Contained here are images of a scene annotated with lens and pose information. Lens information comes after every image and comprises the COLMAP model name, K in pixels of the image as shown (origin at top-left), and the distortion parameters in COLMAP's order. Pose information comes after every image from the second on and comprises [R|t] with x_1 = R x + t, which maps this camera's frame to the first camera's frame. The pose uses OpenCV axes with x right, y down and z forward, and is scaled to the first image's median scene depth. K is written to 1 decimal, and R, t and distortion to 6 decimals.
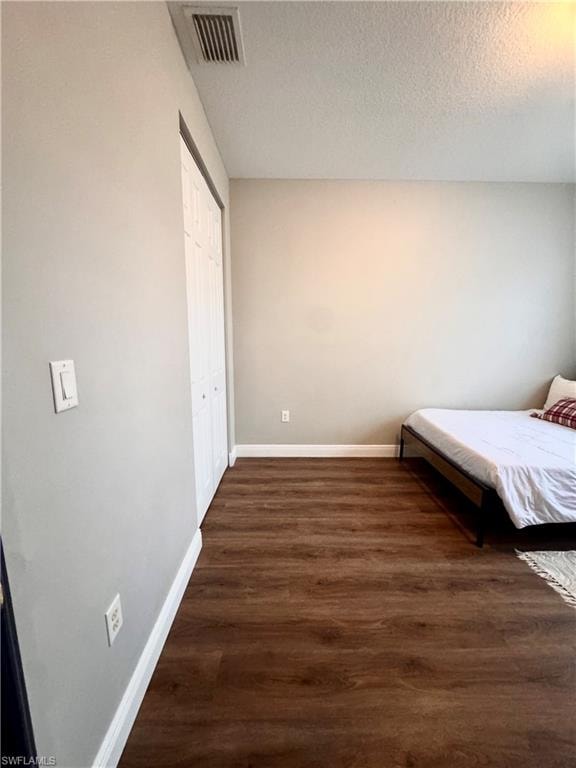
lens RADIAL K [[306.9, 0, 285.9], [0, 306.9, 385.3], [0, 0, 1]] dist [-0.002862, 0.000285]
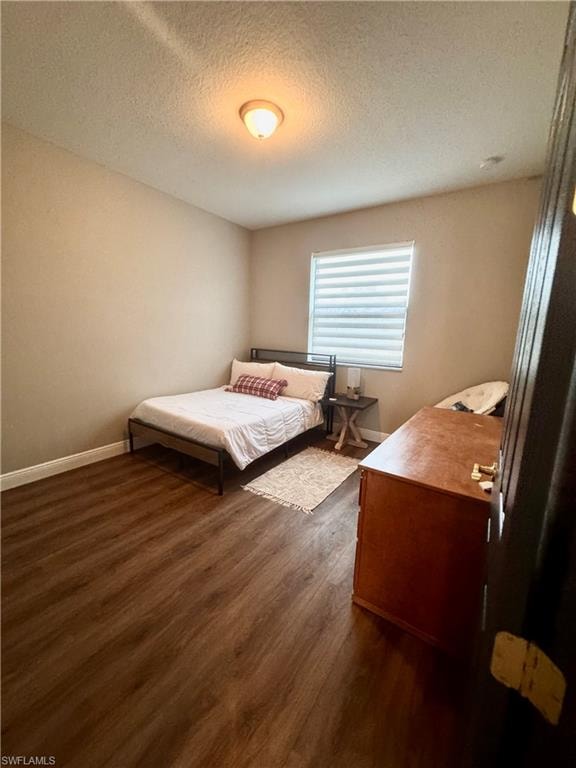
lens RADIAL K [[306.9, 0, 291.4], [0, 306.9, 389.4], [0, 0, 1]] dist [-0.002862, 0.000285]
pose [[0.560534, -0.144615, 0.815407, -0.185246], [0.104099, 0.989129, 0.103865, -0.020693], [-0.821563, 0.026663, 0.569494, -0.001680]]
